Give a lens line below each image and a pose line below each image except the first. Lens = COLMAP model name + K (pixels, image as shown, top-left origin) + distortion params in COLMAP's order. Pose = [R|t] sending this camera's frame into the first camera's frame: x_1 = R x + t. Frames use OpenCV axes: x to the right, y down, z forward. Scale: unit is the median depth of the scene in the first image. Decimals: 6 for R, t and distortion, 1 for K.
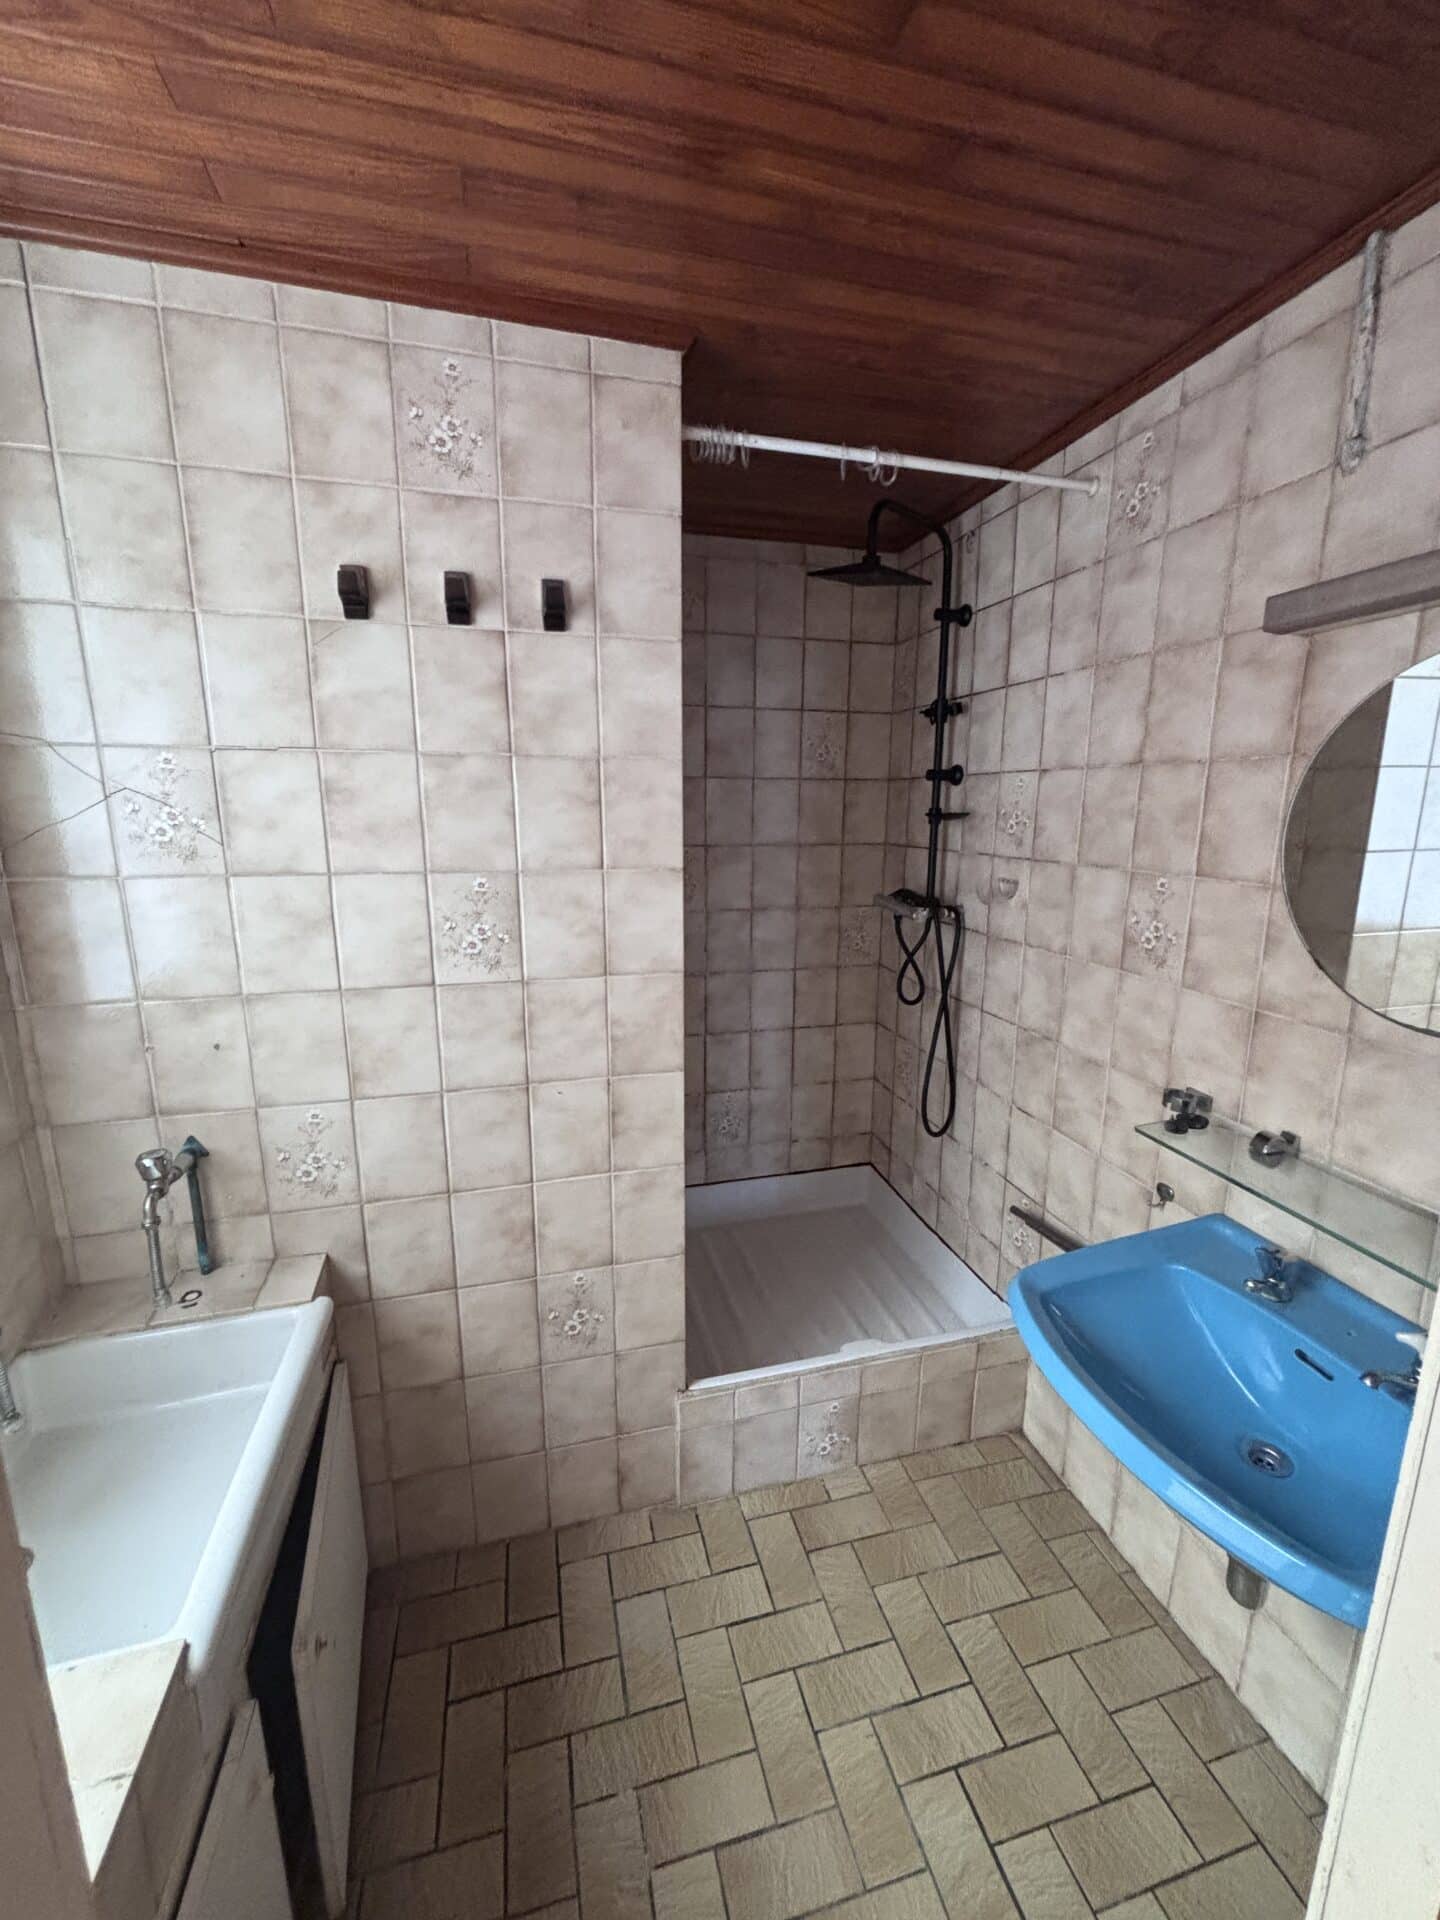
lens RADIAL K [[770.5, 0, 728.7], [0, 770.5, 951.9], [0, 0, 1]] dist [0.002408, -0.001108]
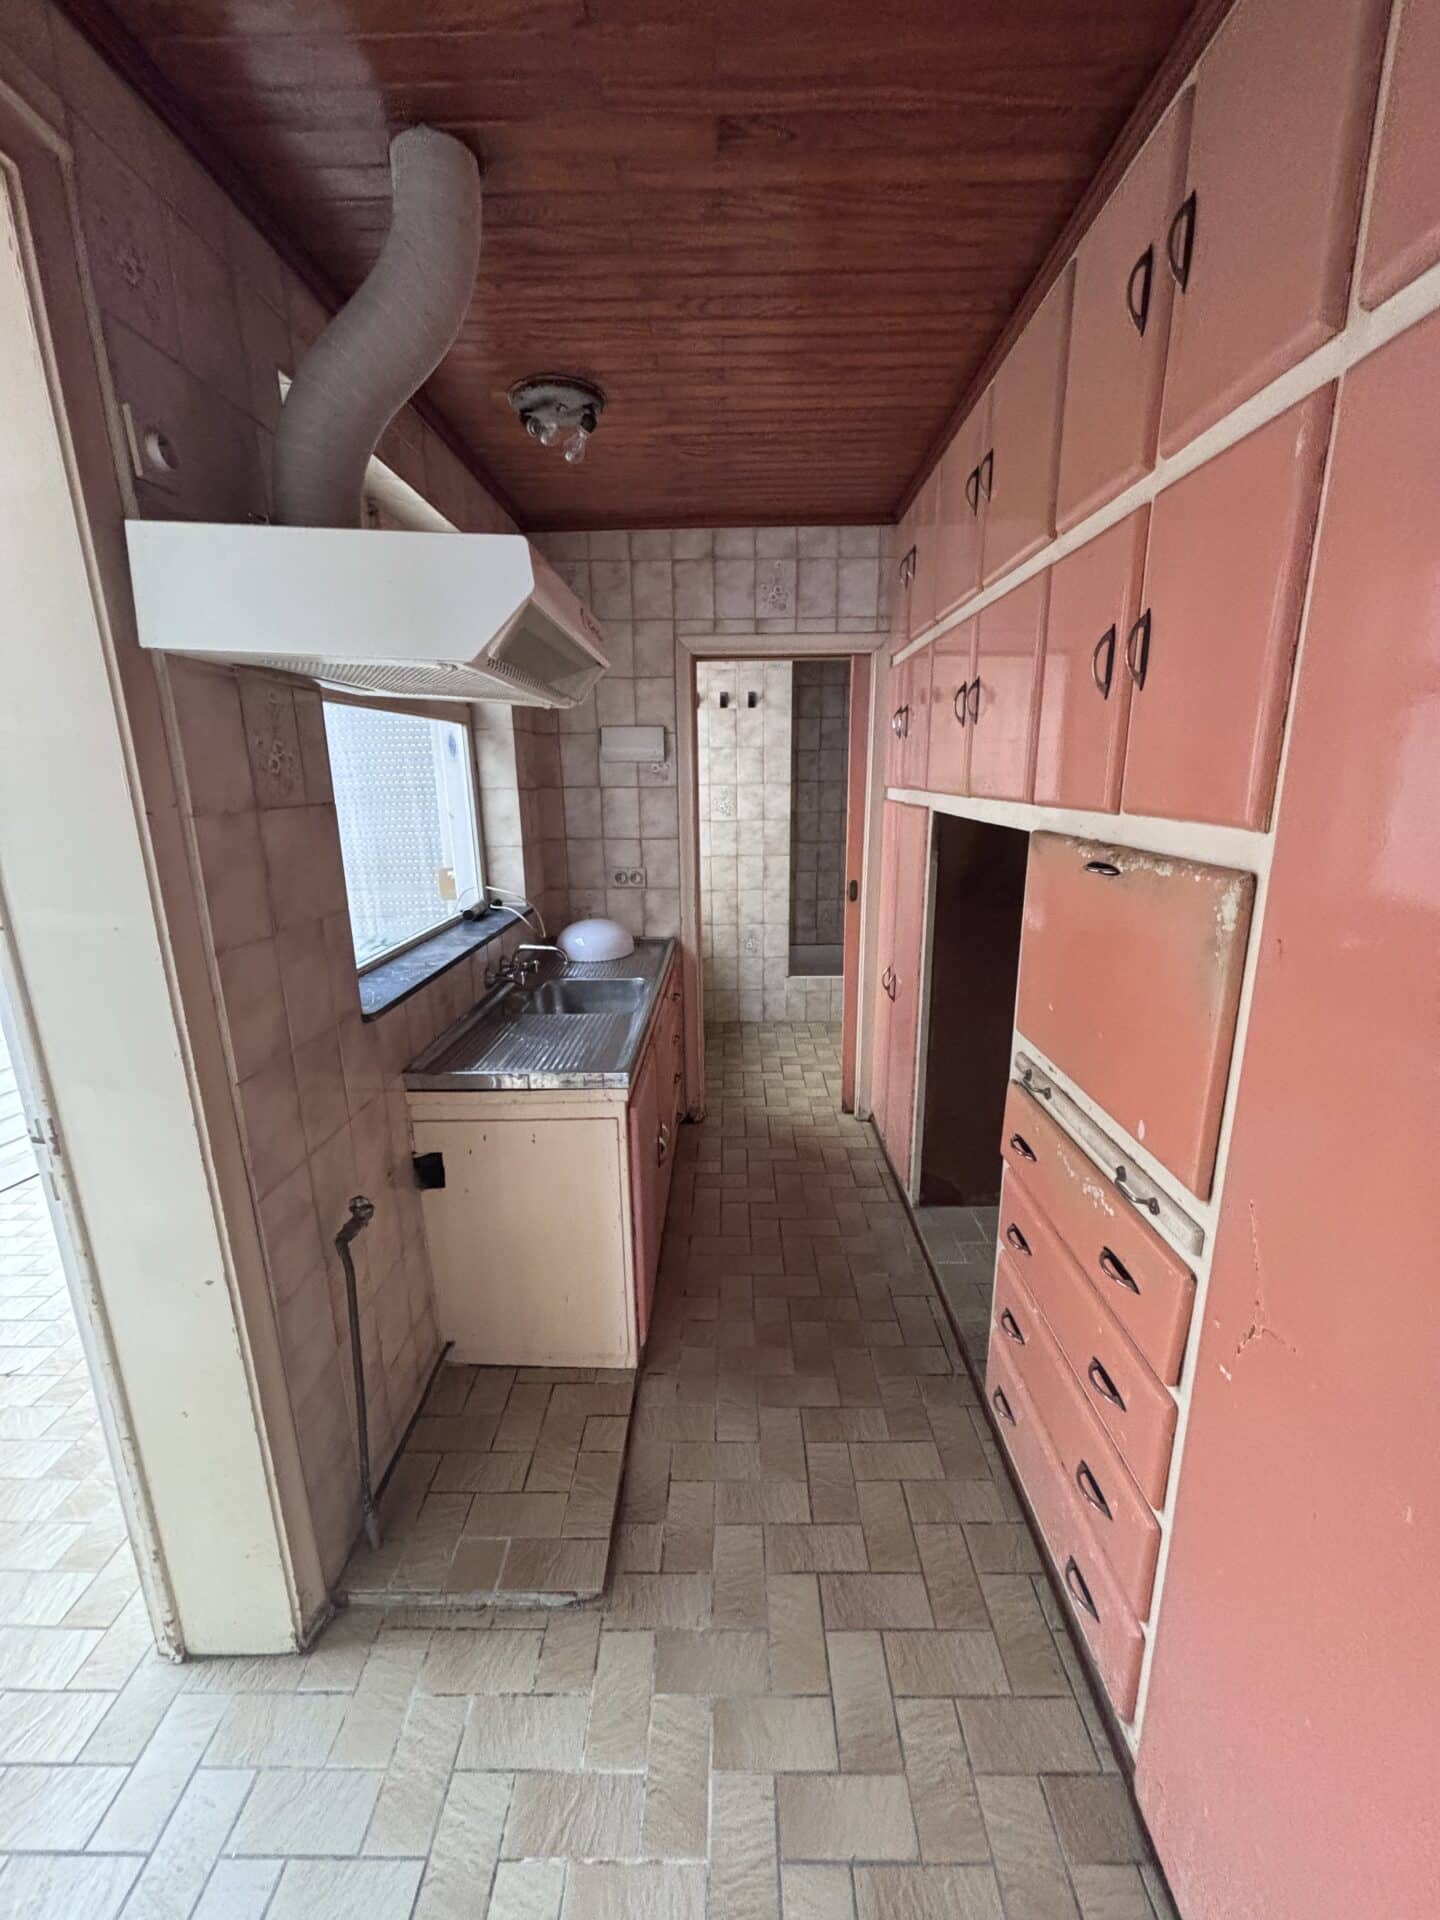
lens RADIAL K [[770.5, 0, 725.8], [0, 770.5, 968.1], [0, 0, 1]] dist [0.002408, -0.001108]
pose [[0.962319, 0.052043, -0.266895, 0.535774], [-0.037634, 0.997559, 0.058826, 0.440167], [0.269305, -0.046565, 0.961928, -1.982463]]
